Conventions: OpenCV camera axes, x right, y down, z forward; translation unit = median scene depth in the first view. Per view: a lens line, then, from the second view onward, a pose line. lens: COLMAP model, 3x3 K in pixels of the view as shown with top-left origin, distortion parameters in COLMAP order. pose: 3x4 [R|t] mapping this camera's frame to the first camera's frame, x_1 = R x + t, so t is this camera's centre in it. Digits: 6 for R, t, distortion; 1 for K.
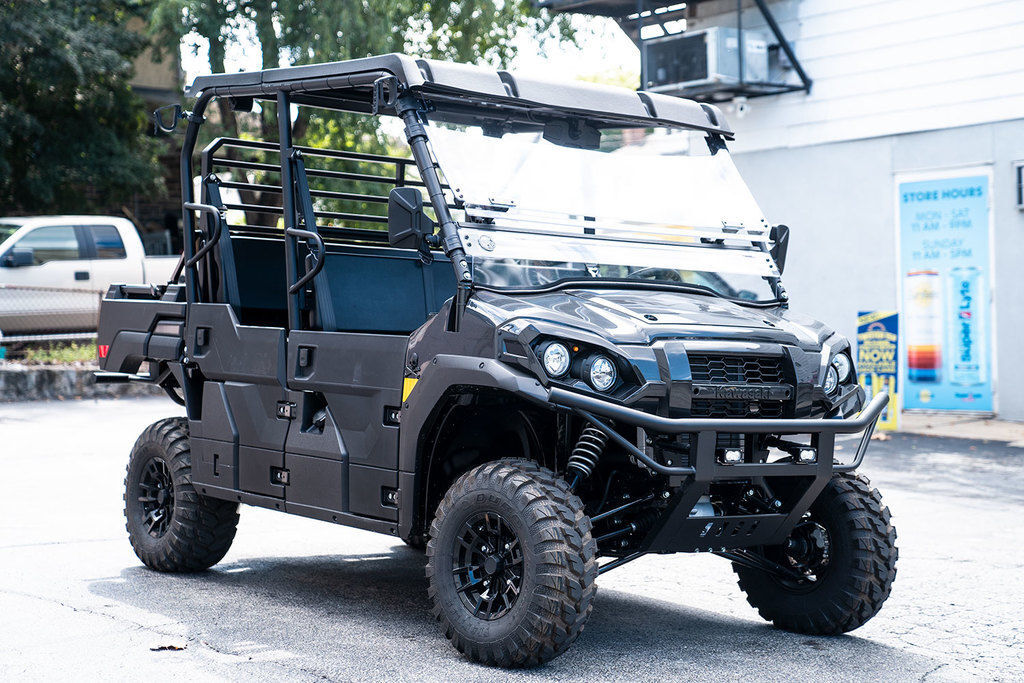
lens RADIAL K [[1777.5, 0, 512.0], [0, 1777.5, 341.5], [0, 0, 1]] dist [0.171797, 0.058534]
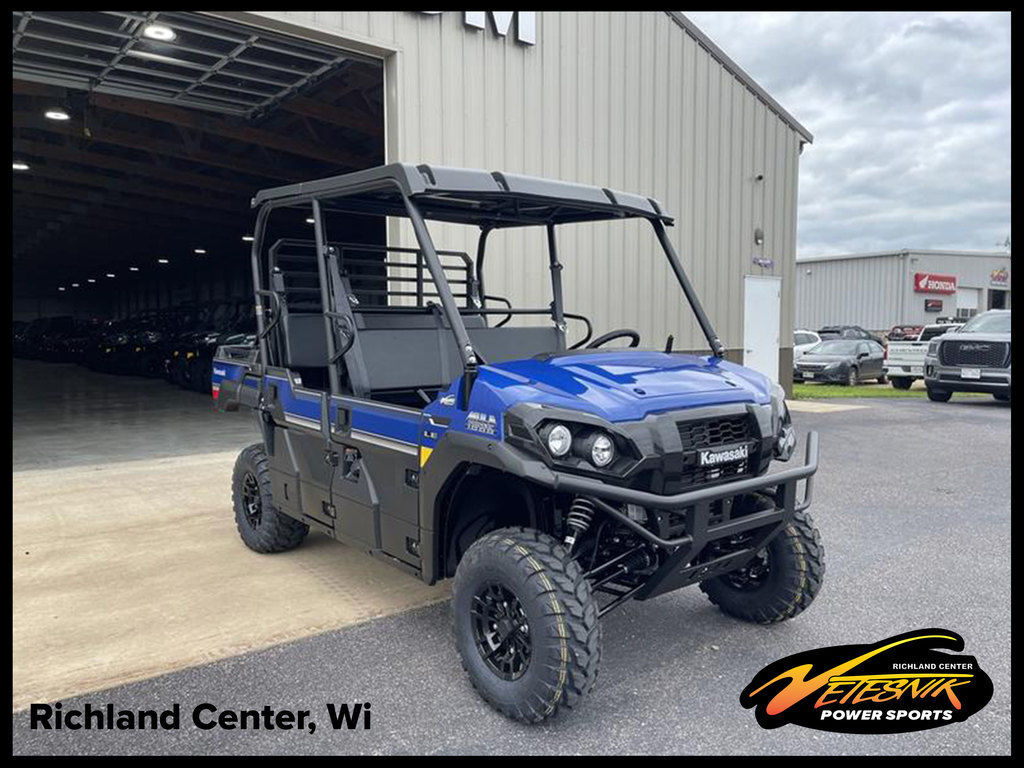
lens RADIAL K [[758.3, 0, 512.0], [0, 758.3, 384.0], [0, 0, 1]] dist [0.005694, -0.000680]
pose [[0.998931, -0.038146, 0.026092, -0.013091], [0.035805, 0.995740, 0.084966, -0.059362], [-0.029222, -0.083940, 0.996042, 0.519079]]
